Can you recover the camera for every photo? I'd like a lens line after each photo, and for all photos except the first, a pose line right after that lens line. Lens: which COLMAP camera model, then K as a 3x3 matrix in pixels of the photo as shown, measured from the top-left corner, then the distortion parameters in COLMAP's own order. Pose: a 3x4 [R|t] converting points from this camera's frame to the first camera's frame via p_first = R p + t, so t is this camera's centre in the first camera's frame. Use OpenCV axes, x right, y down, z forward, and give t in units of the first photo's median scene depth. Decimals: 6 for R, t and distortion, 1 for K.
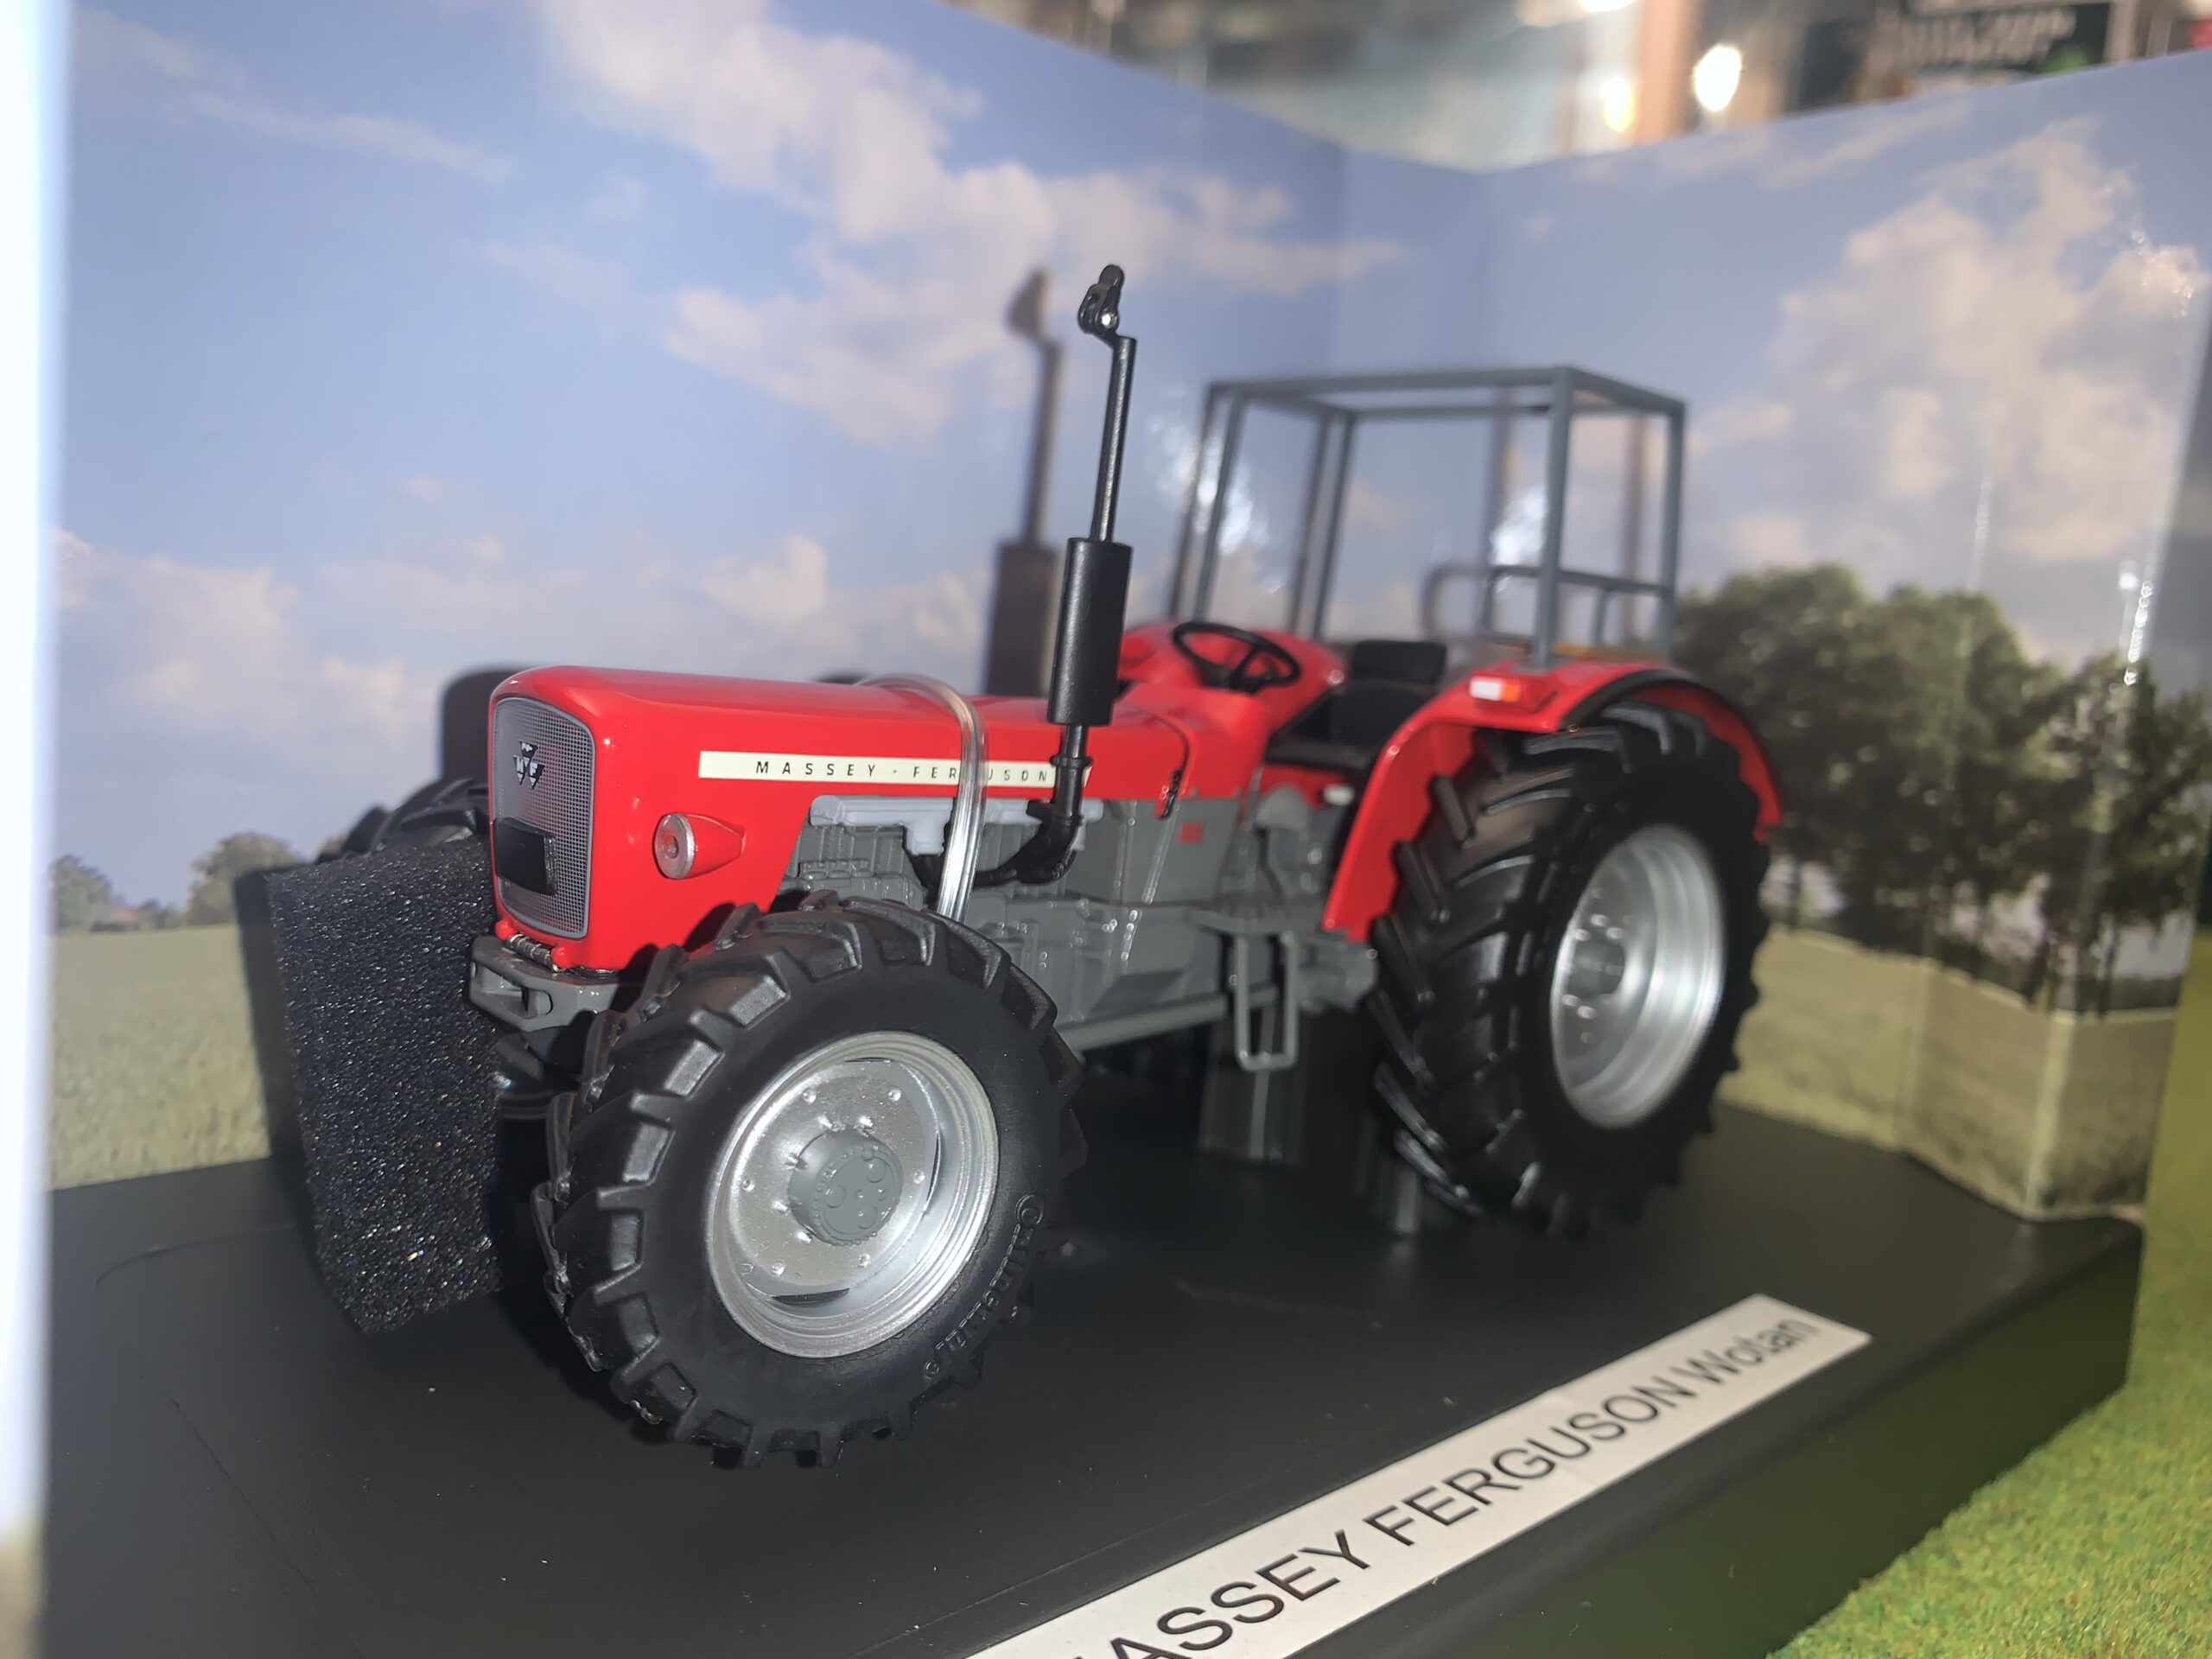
lens RADIAL K [[1773.7, 0, 1116.6], [0, 1773.7, 832.9], [0, 0, 1]] dist [-0.035680, 0.028470]
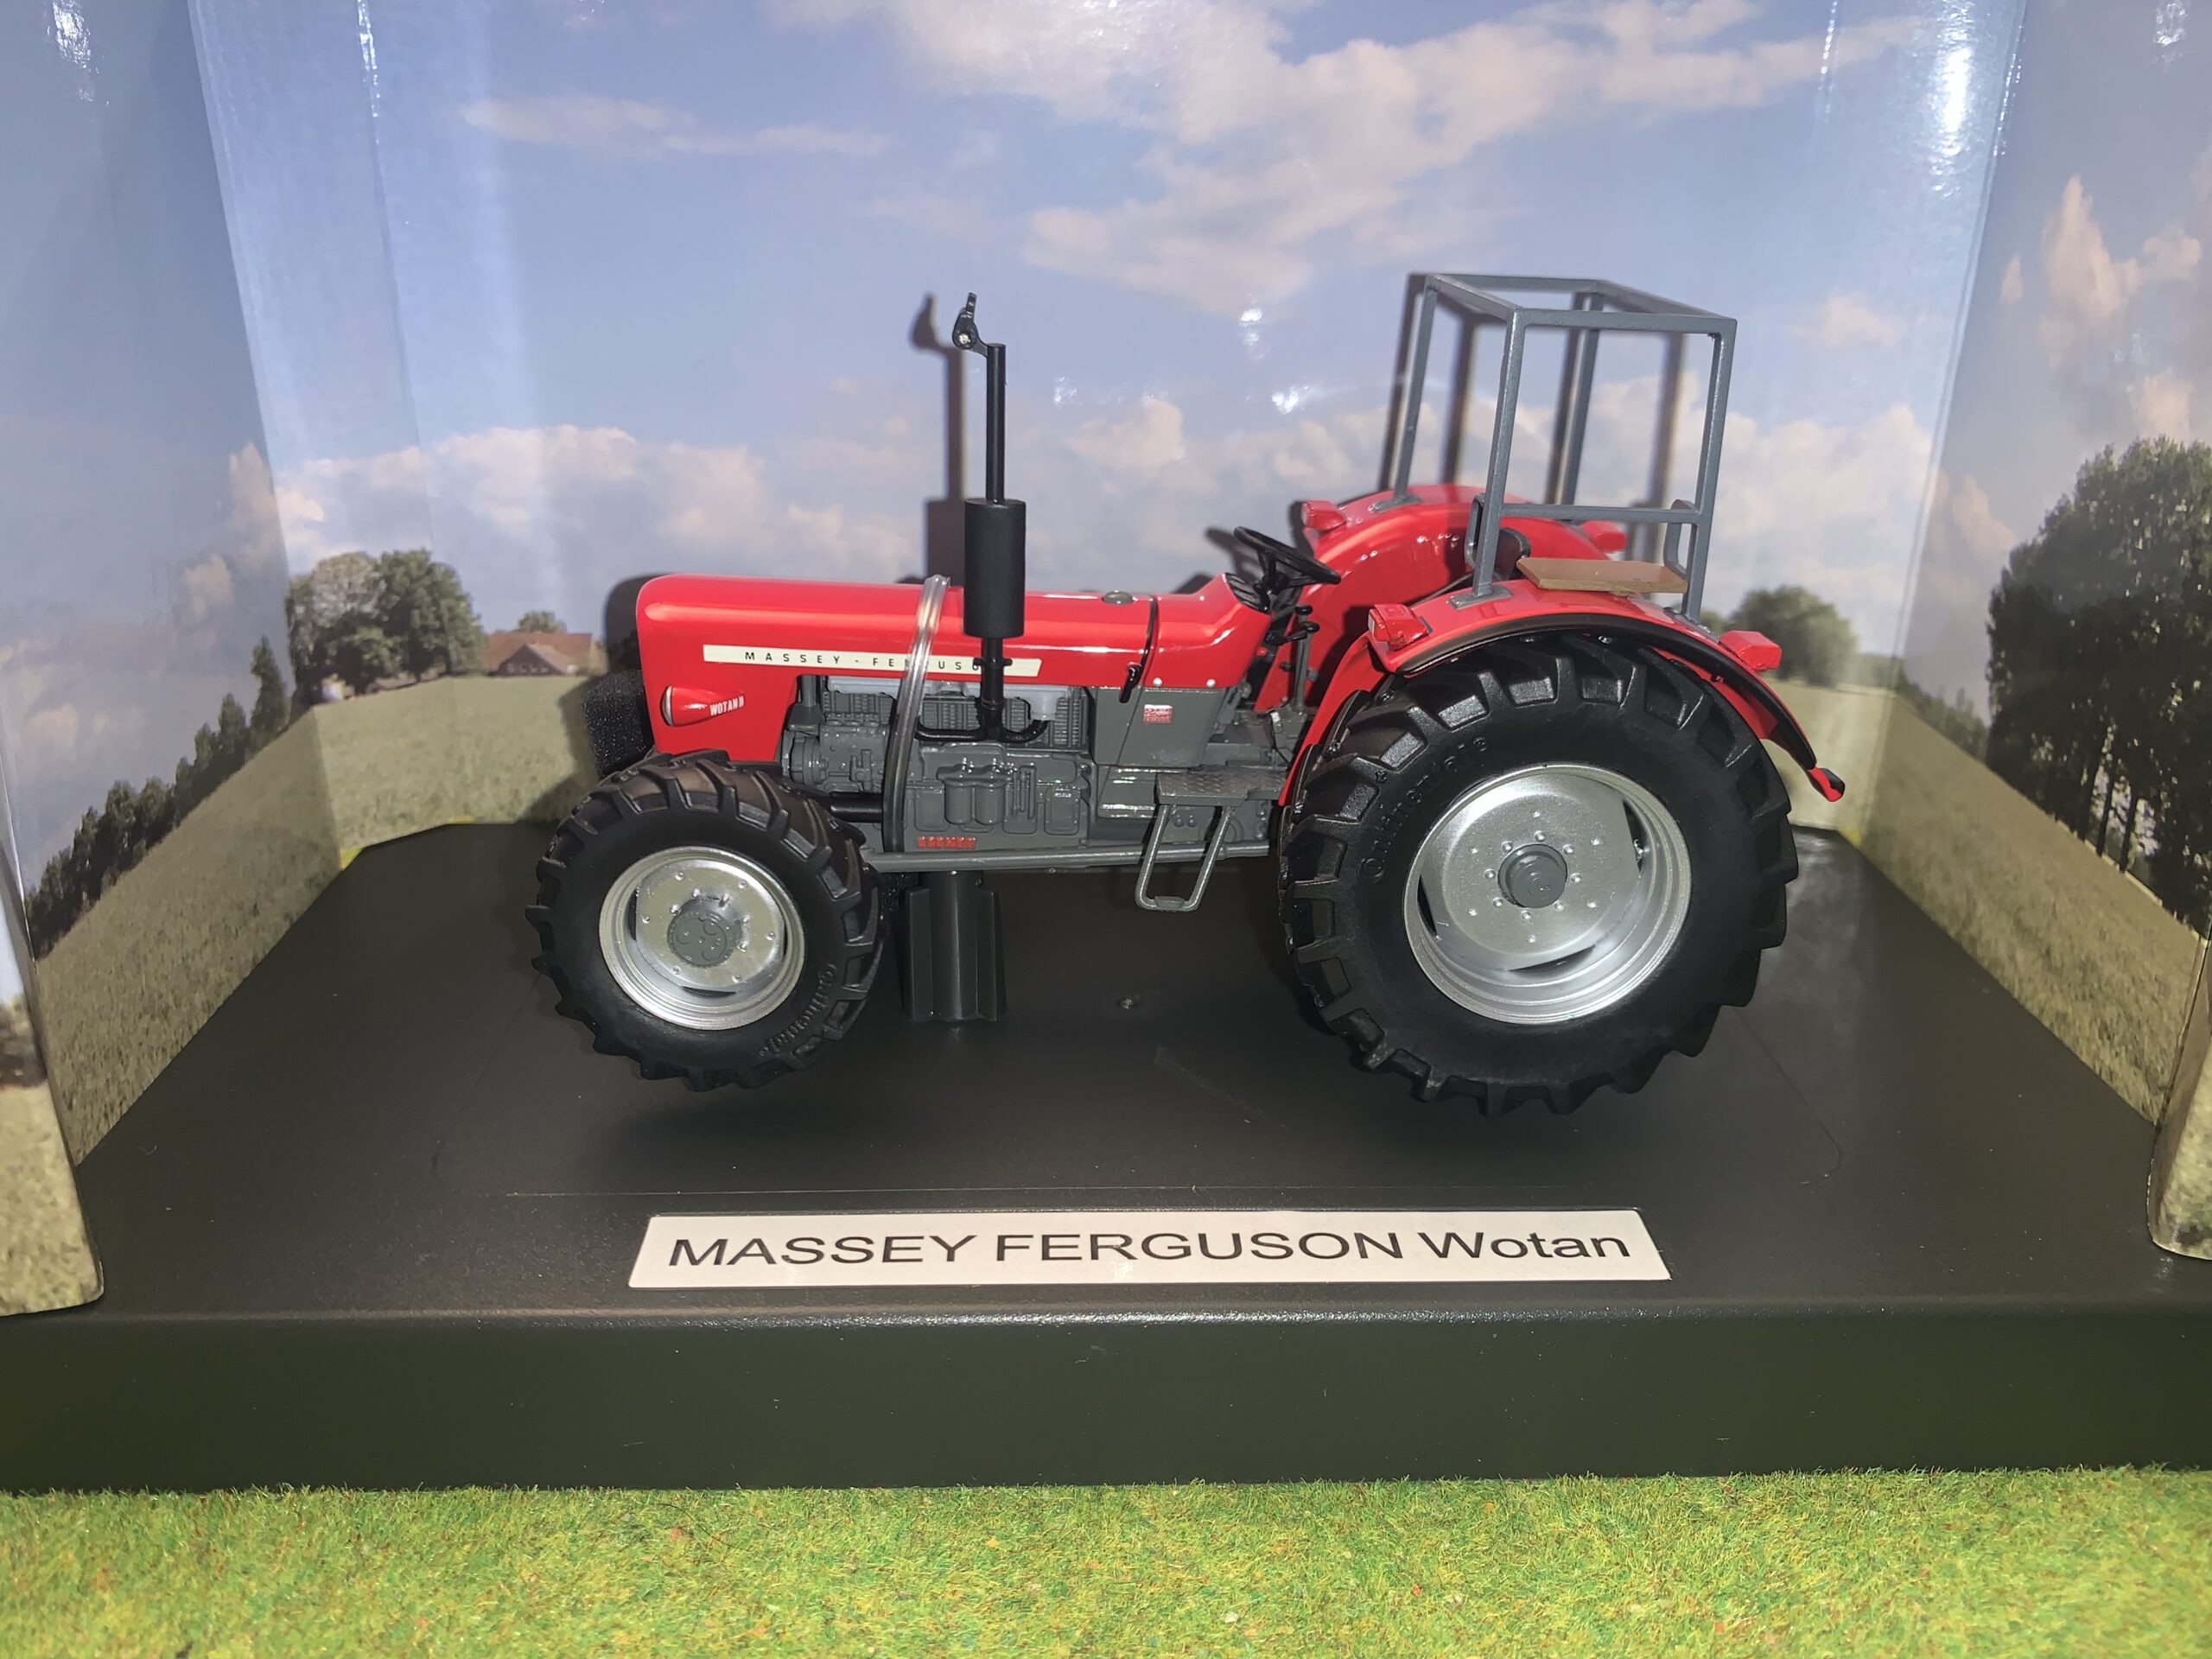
lens RADIAL K [[1773.7, 0, 1095.6], [0, 1773.7, 819.2], [0, 0, 1]] dist [-0.035680, 0.028470]
pose [[0.740089, 0.192118, -0.644483, 0.684512], [-0.047347, 0.970834, 0.235031, -0.180344], [0.670840, -0.143430, 0.727600, 0.033515]]
